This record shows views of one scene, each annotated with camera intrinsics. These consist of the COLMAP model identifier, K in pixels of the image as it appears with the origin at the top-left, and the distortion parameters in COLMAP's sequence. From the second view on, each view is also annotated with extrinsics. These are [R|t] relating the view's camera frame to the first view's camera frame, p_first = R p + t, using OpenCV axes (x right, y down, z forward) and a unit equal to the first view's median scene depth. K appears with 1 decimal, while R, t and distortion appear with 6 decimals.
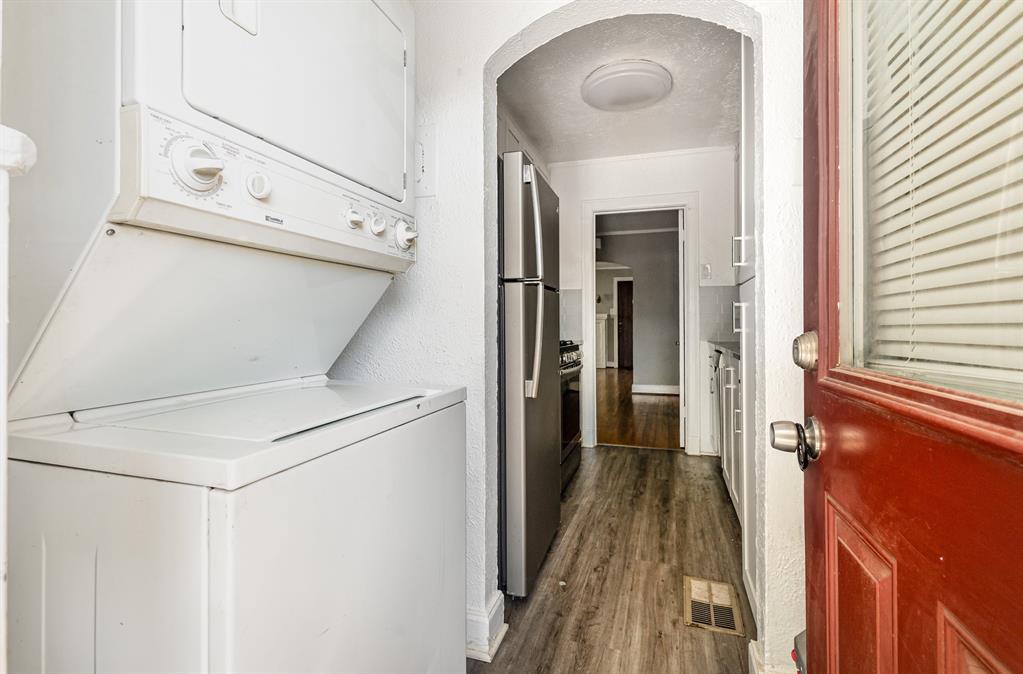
lens RADIAL K [[477.8, 0, 511.2], [0, 477.8, 326.2], [0, 0, 1]] dist [0.000805, 0.000251]
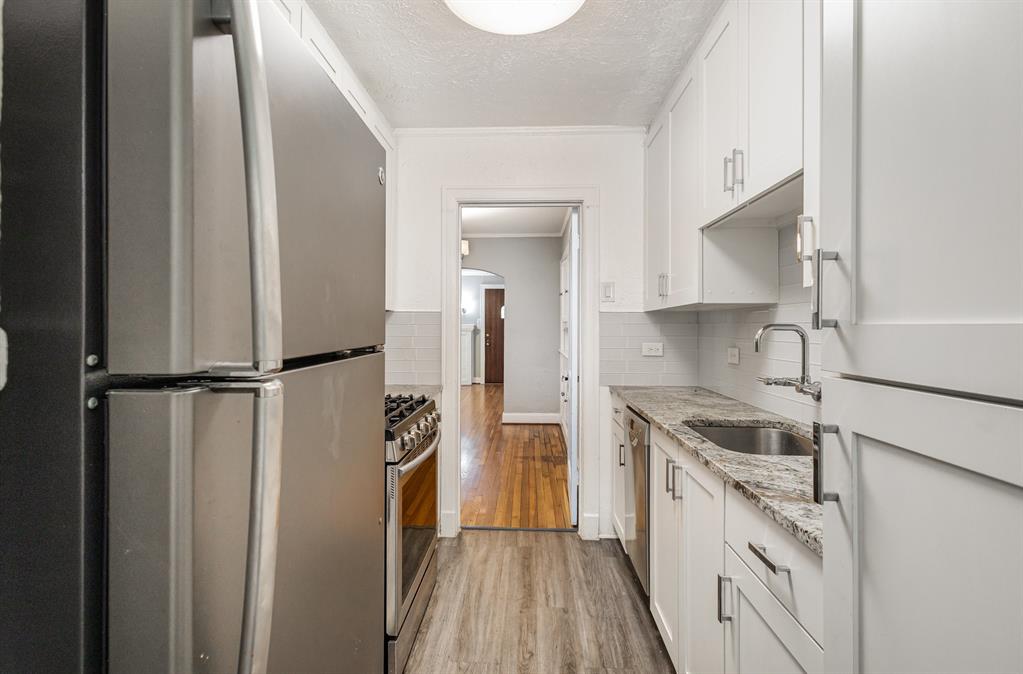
lens RADIAL K [[477.8, 0, 511.2], [0, 477.8, 326.2], [0, 0, 1]] dist [0.000805, 0.000251]
pose [[0.960829, 0.008074, 0.277025, 0.055693], [-0.008131, 0.999966, -0.000944, -0.058733], [-0.277024, -0.001346, 0.960862, 0.317935]]
